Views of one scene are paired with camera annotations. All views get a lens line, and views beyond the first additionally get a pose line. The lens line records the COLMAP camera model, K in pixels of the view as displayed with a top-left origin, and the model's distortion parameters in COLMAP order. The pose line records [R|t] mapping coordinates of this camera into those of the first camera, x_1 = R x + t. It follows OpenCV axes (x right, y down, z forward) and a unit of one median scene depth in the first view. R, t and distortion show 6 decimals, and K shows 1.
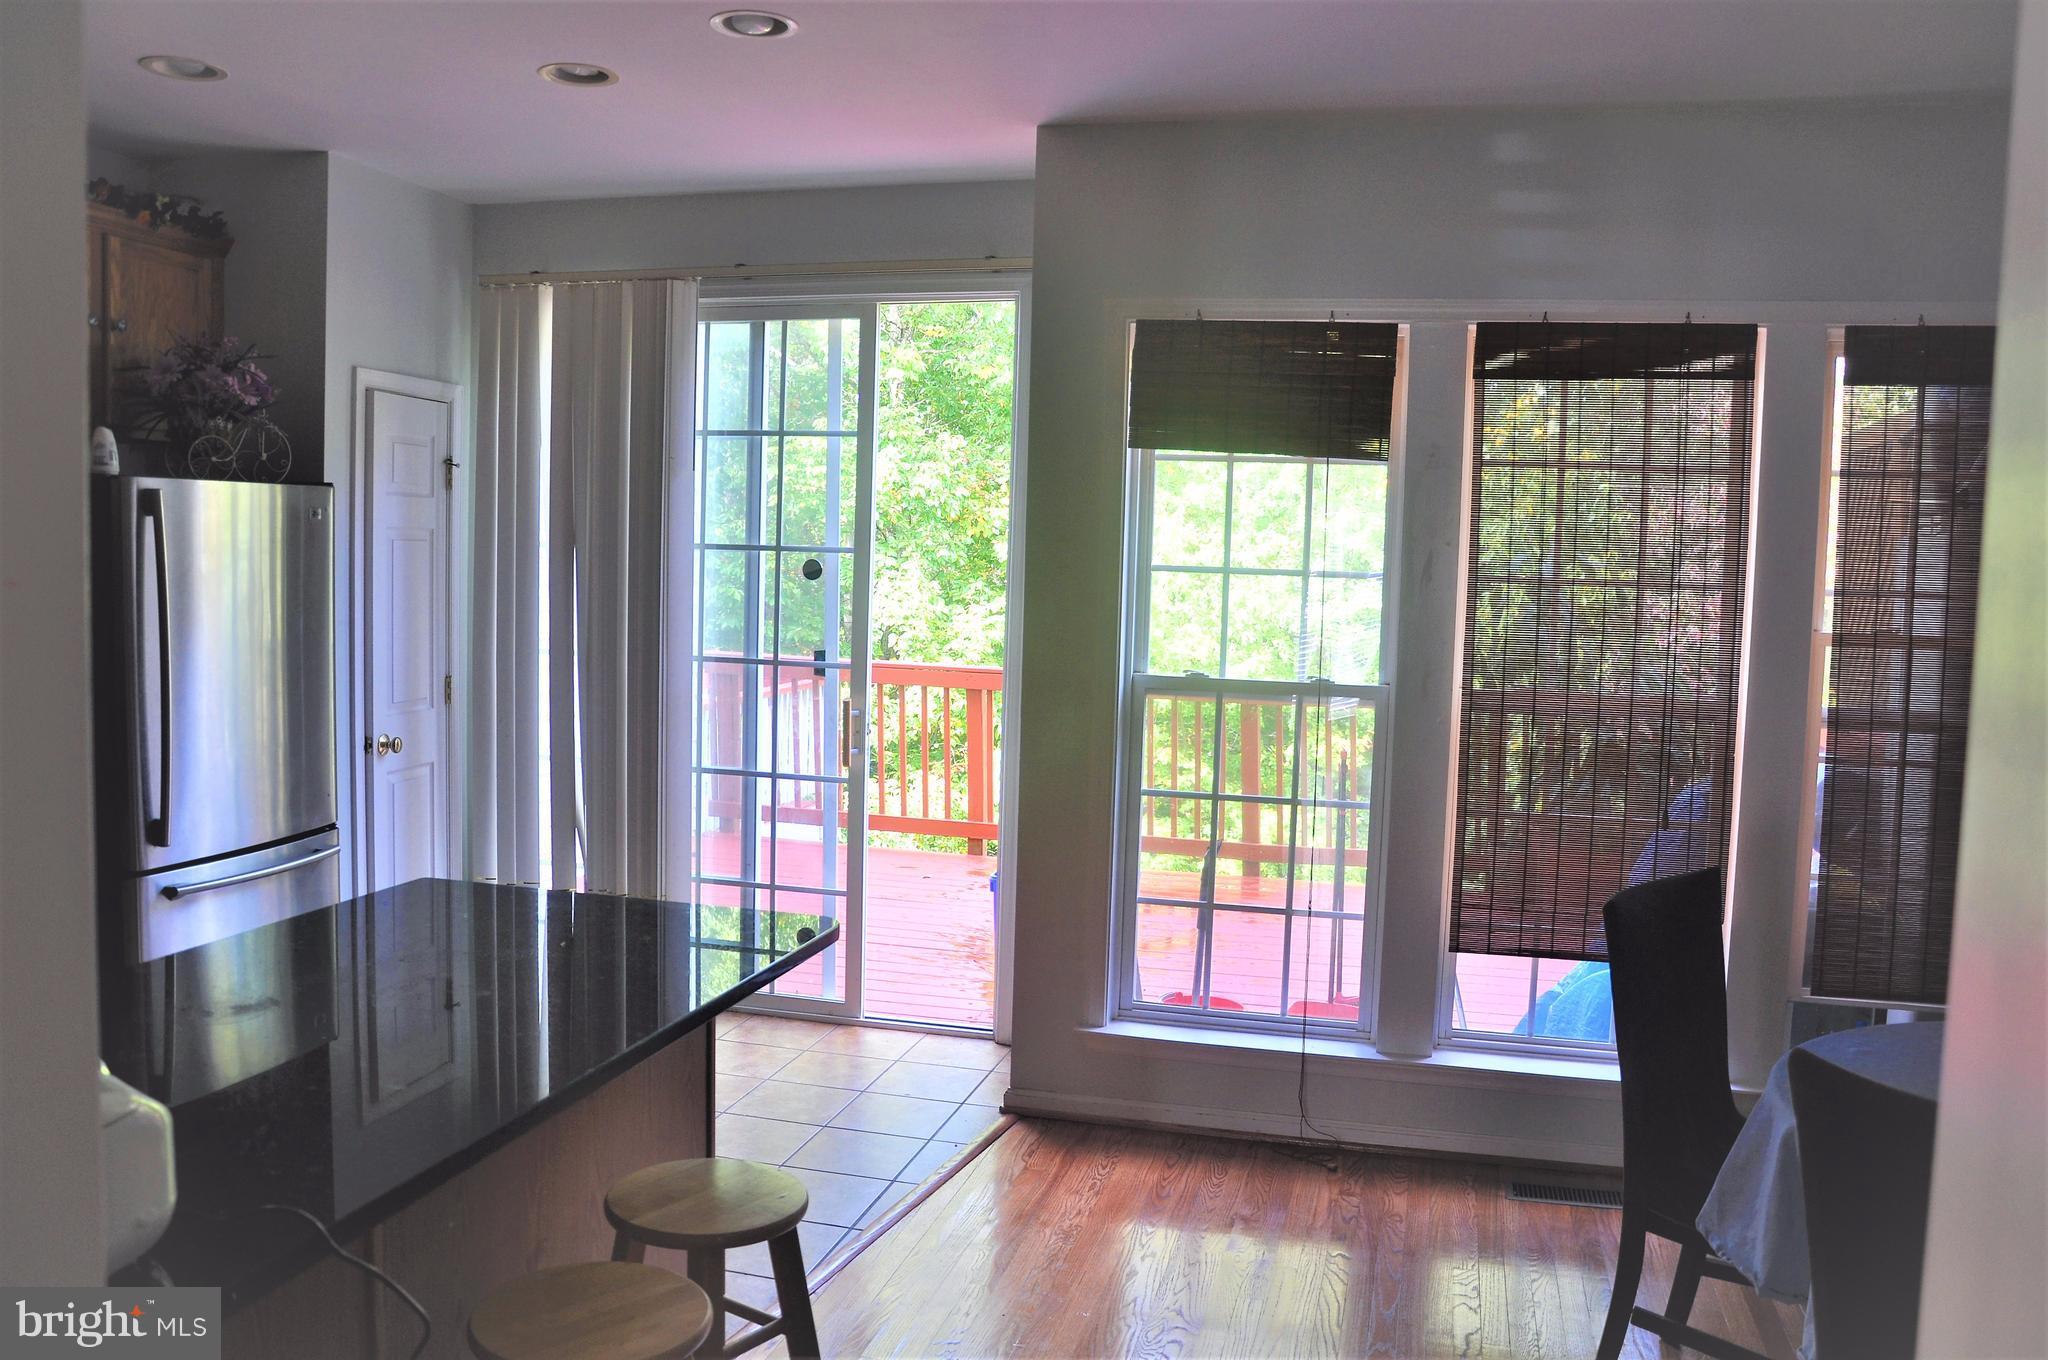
lens RADIAL K [[1614.4, 0, 1030.7], [0, 1614.4, 682.2], [0, 0, 1]] dist [-0.146453, 0.107907]
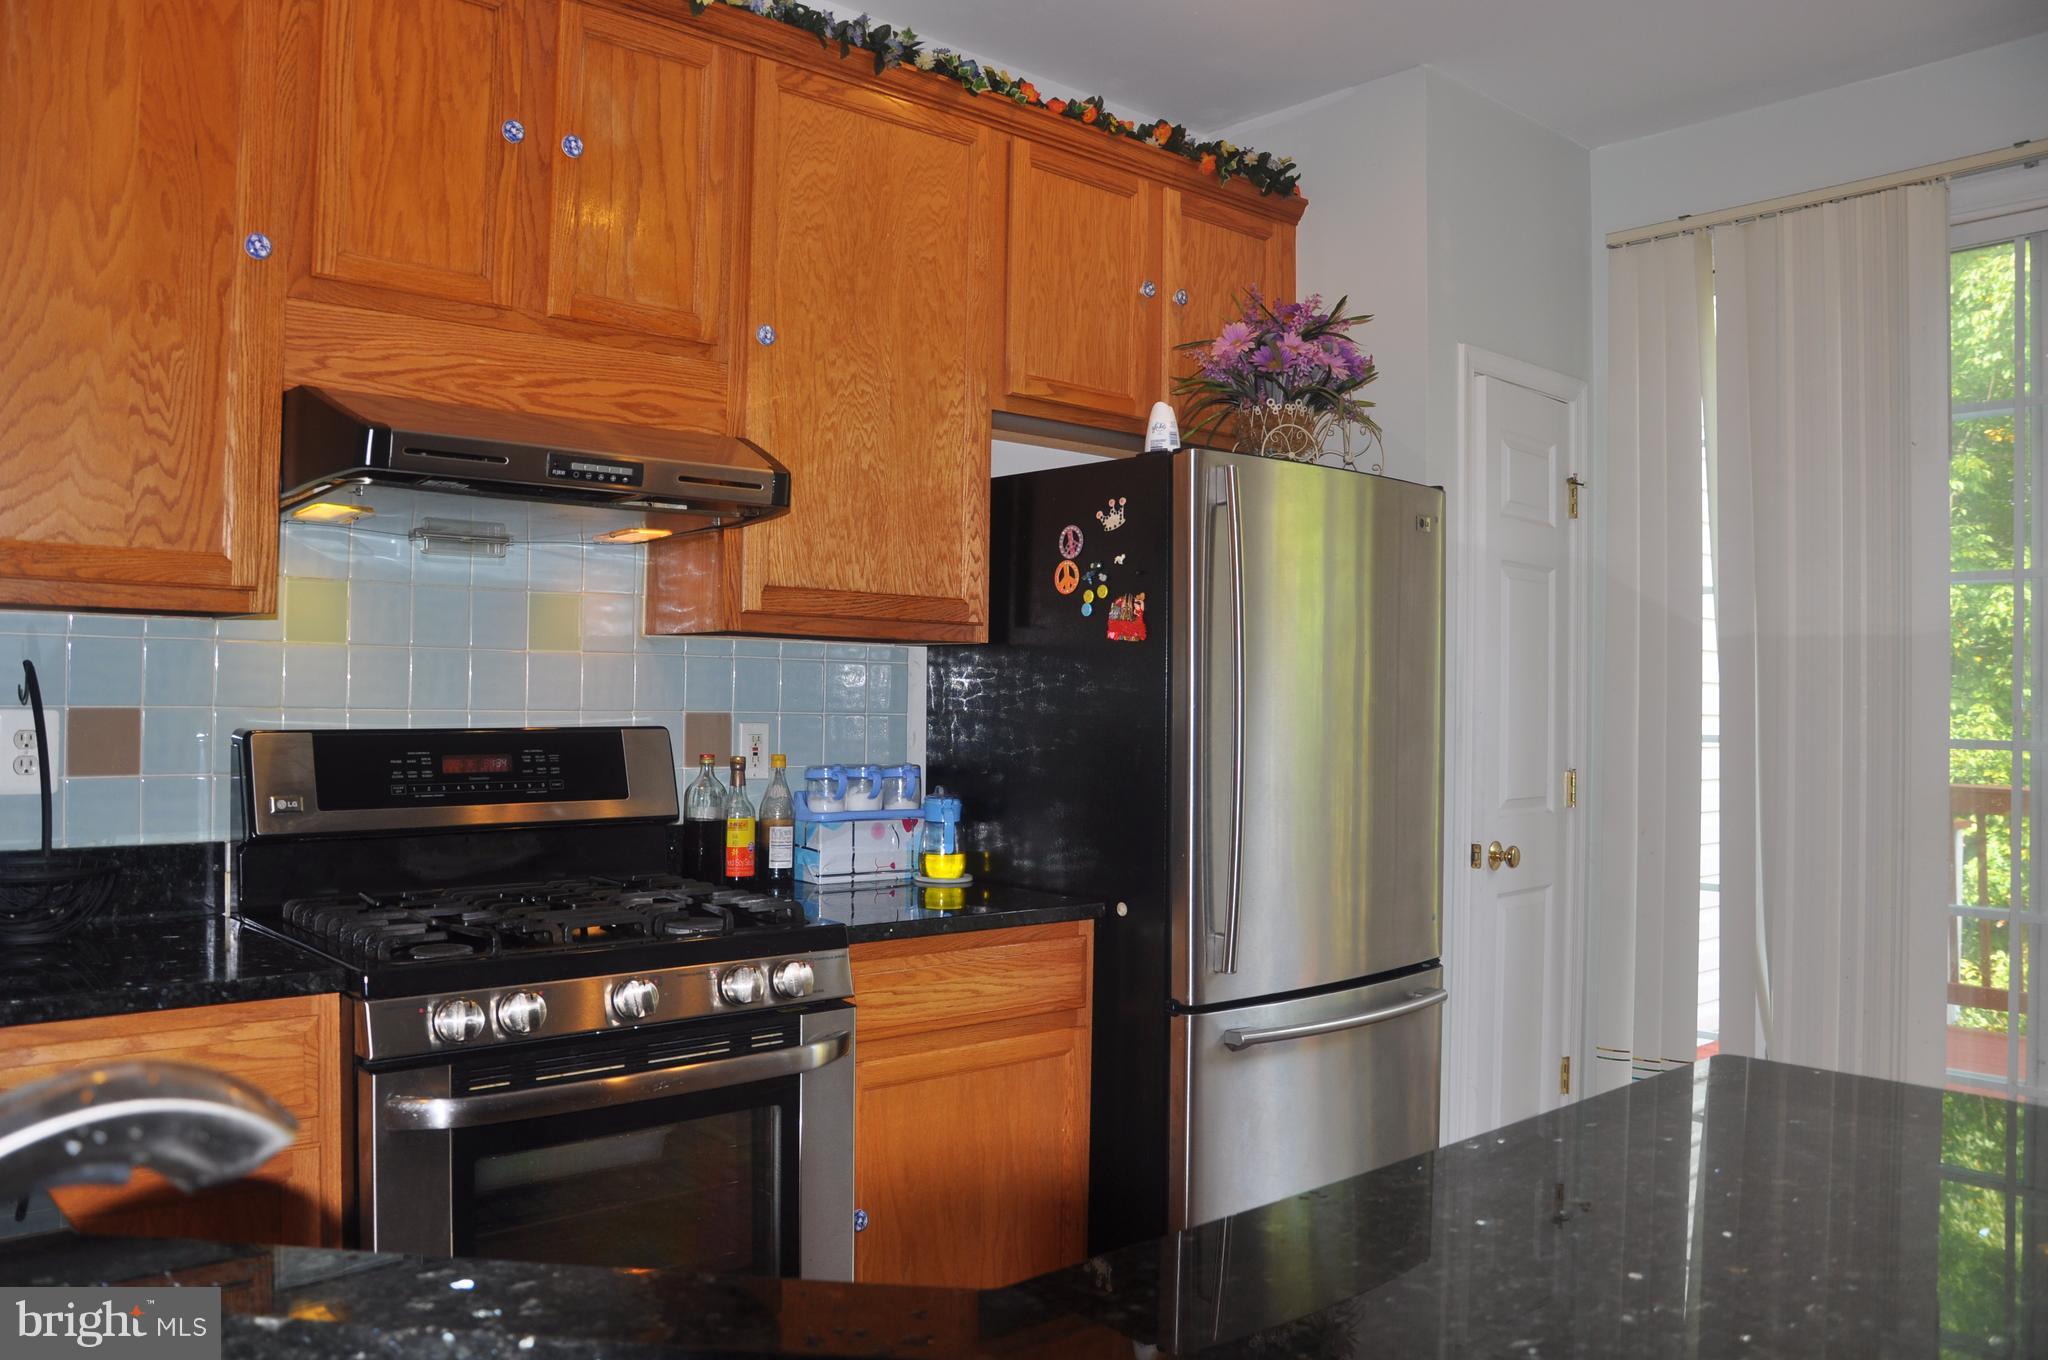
lens RADIAL K [[1614.4, 0, 1051.5], [0, 1614.4, 666.9], [0, 0, 1]] dist [-0.146453, 0.107907]
pose [[0.830370, -0.027600, -0.556528, -0.178230], [-0.033981, 0.994405, -0.100018, 0.035151], [0.556175, 0.101963, 0.824787, 0.285996]]
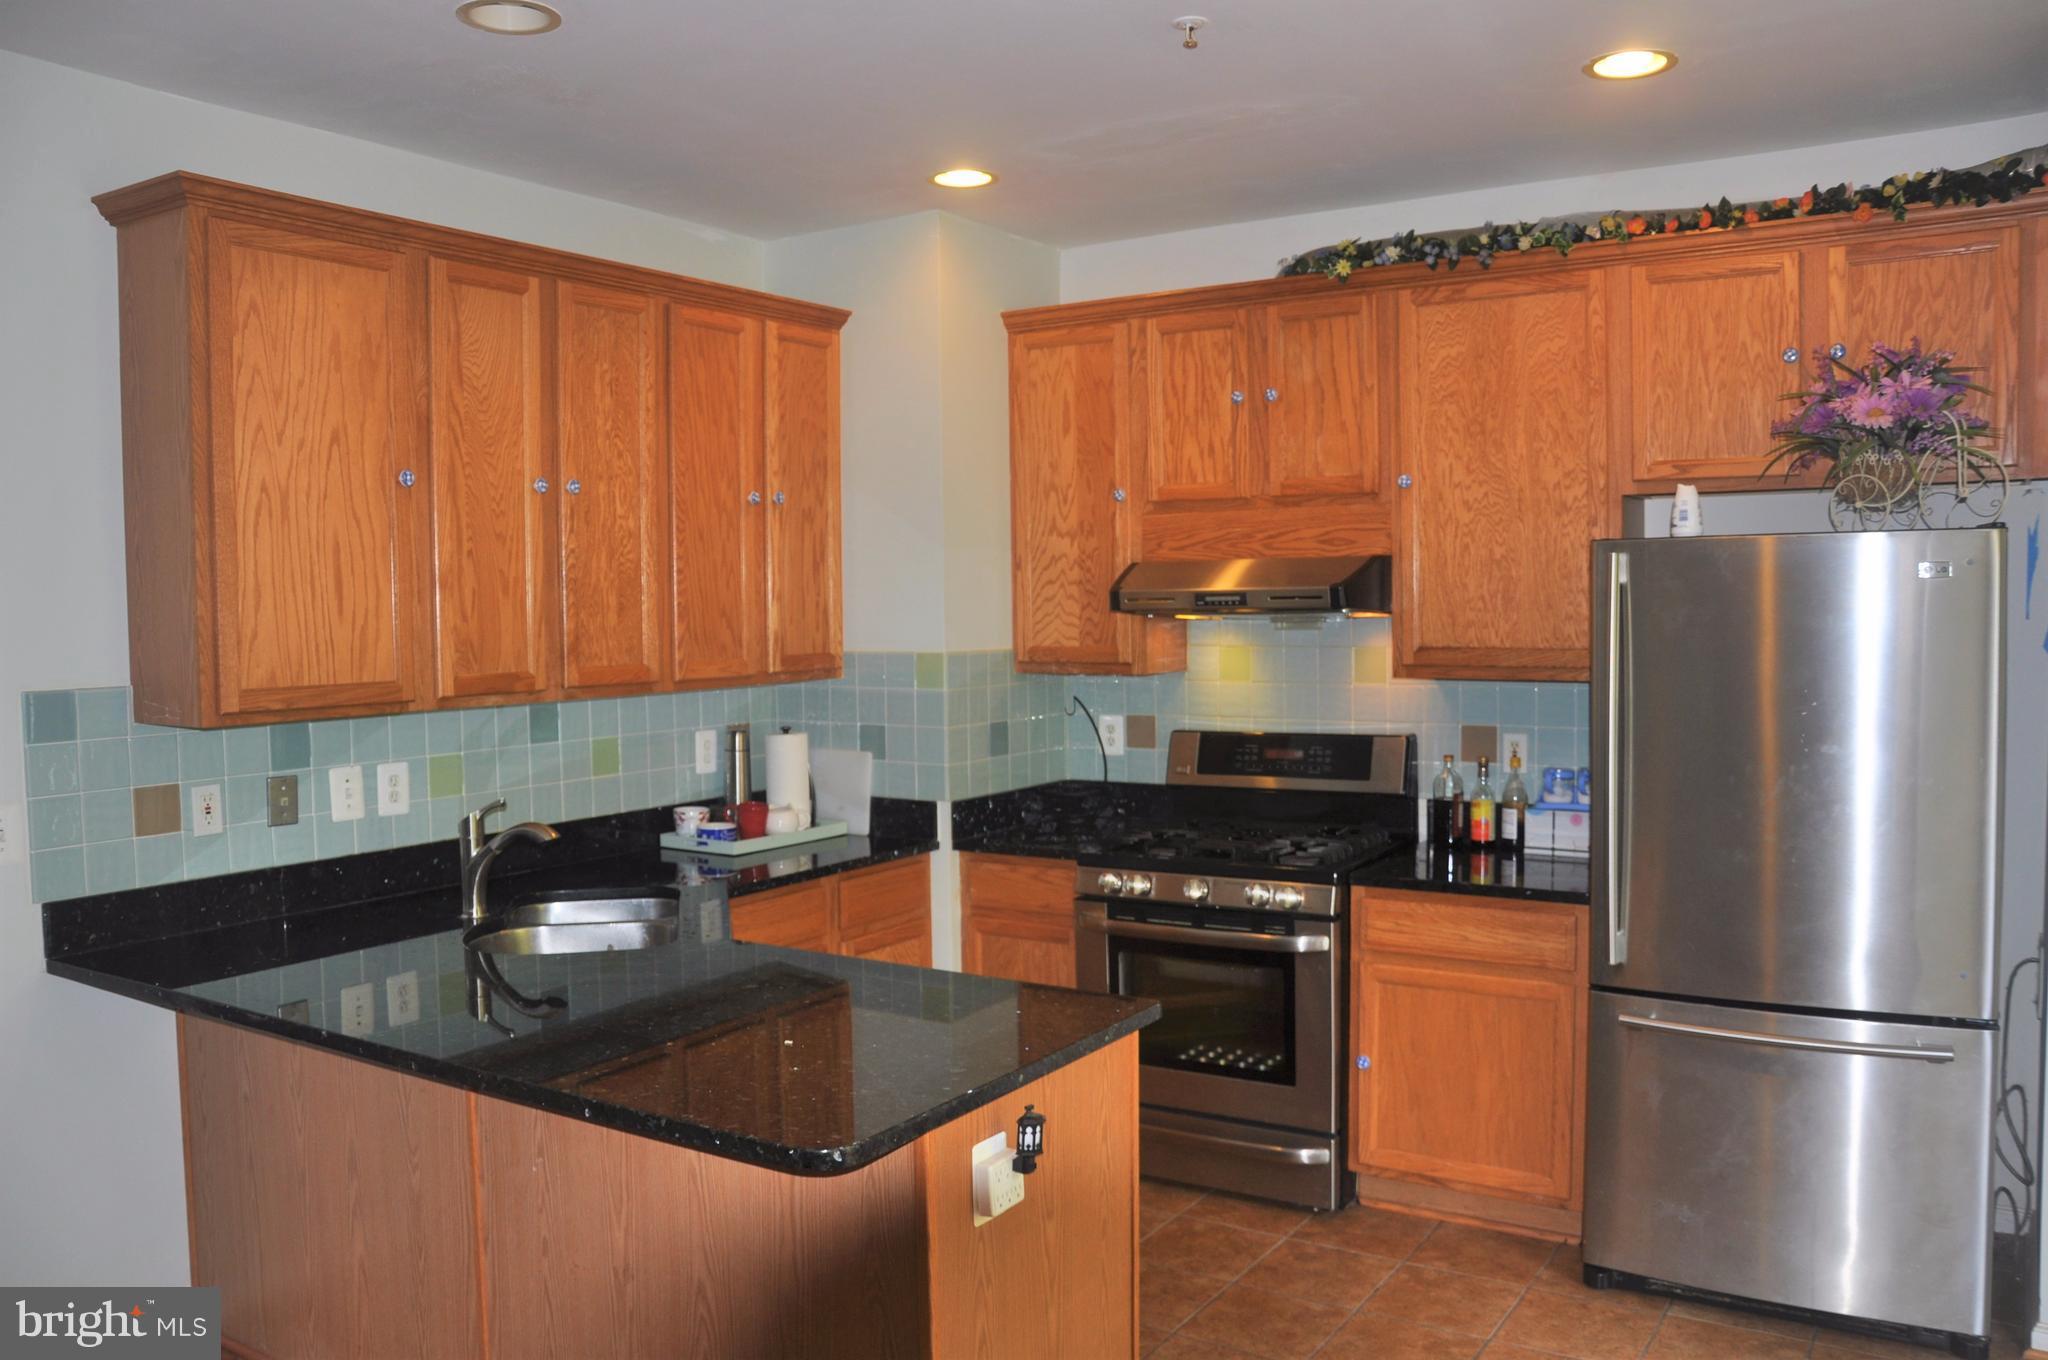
lens RADIAL K [[1614.4, 0, 1038.1], [0, 1614.4, 678.5], [0, 0, 1]] dist [-0.146453, 0.107907]
pose [[-0.322039, 0.024615, -0.946406, 0.311932], [-0.068950, 0.996397, 0.049377, -0.062252], [0.944212, 0.081156, -0.319182, 0.797981]]
